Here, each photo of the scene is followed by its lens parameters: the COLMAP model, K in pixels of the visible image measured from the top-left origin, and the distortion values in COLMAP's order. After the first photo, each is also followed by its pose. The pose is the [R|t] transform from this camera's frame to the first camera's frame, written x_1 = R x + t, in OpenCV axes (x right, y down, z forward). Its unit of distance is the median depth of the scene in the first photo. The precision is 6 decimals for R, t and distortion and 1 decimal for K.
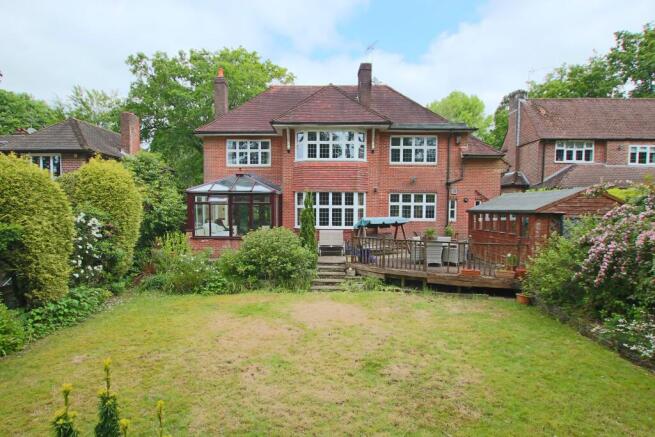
lens RADIAL K [[373.5, 0, 327.5], [0, 373.5, 218.5], [0, 0, 1]] dist [-0.018618, 0.000081]
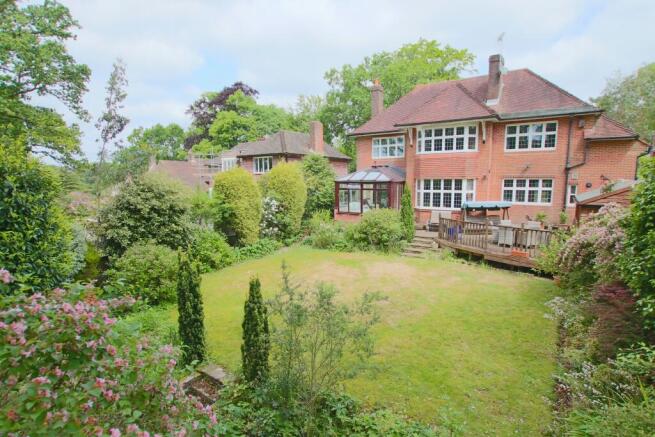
lens RADIAL K [[373.5, 0, 327.5], [0, 373.5, 218.5], [0, 0, 1]] dist [-0.018618, 0.000081]
pose [[0.828433, 0.050377, -0.557818, 0.374781], [-0.005956, 0.996683, 0.081165, -0.039487], [0.560056, -0.063917, 0.825985, -0.204674]]
